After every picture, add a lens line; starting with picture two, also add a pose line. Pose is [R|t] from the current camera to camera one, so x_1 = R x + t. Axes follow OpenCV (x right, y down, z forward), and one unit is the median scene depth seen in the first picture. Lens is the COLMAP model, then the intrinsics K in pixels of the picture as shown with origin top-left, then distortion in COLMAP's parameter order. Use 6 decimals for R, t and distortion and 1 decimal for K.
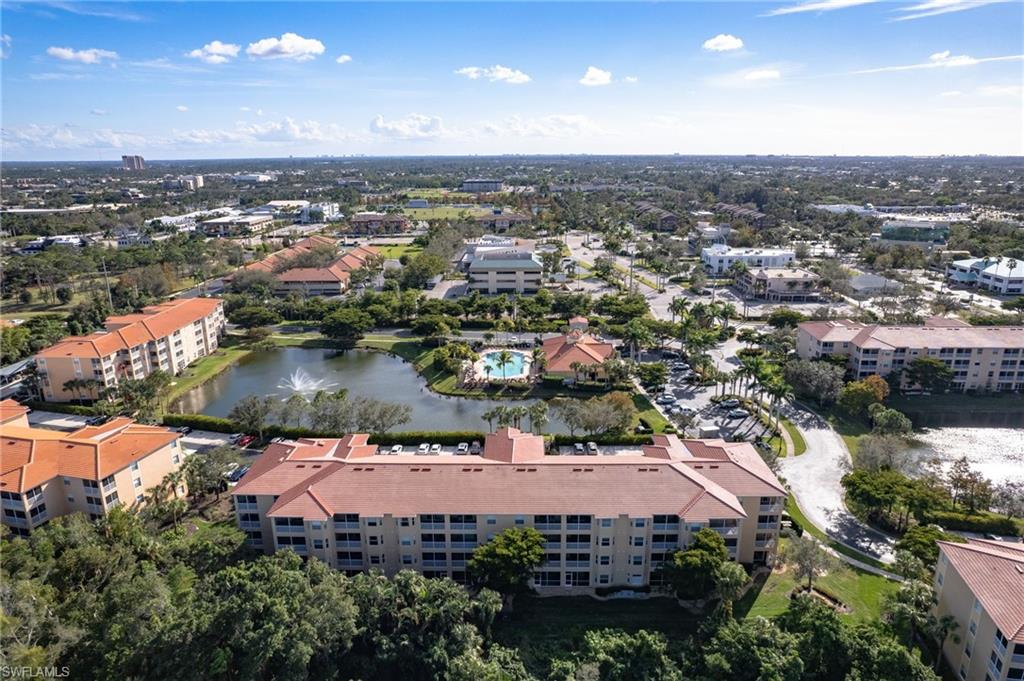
lens RADIAL K [[809.5, 0, 512.0], [0, 809.5, 340.5], [0, 0, 1]] dist [-0.094690, 0.154875]
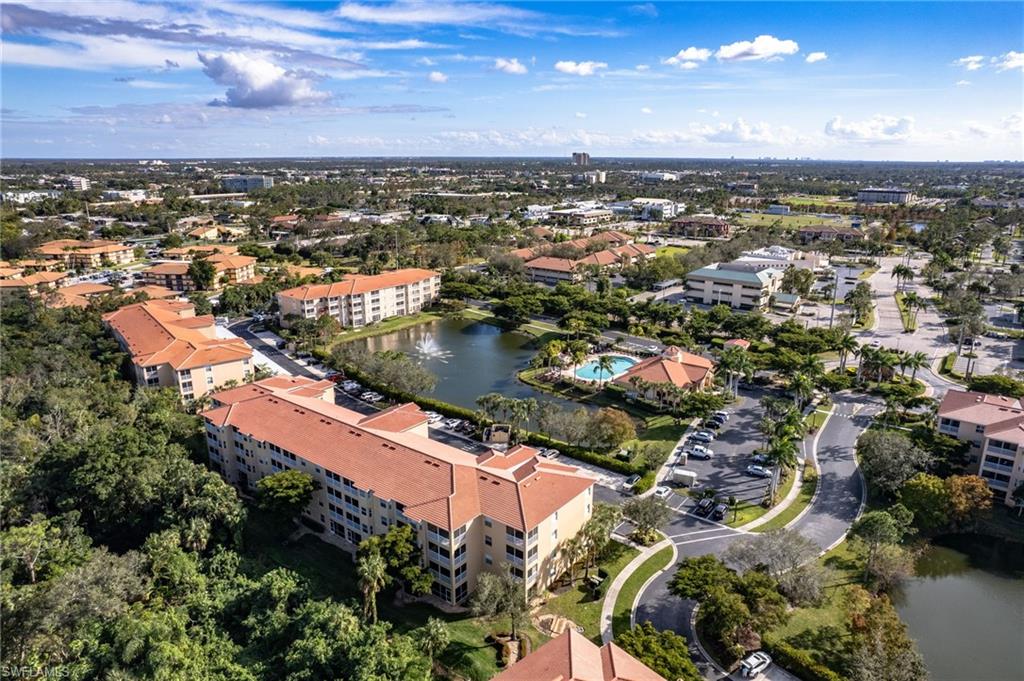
lens RADIAL K [[809.5, 0, 512.0], [0, 809.5, 340.5], [0, 0, 1]] dist [-0.094690, 0.154875]
pose [[0.740028, 0.164959, -0.652033, 0.252741], [-0.164537, 0.984401, 0.062303, -0.021362], [0.652140, 0.061177, 0.755626, 0.073817]]
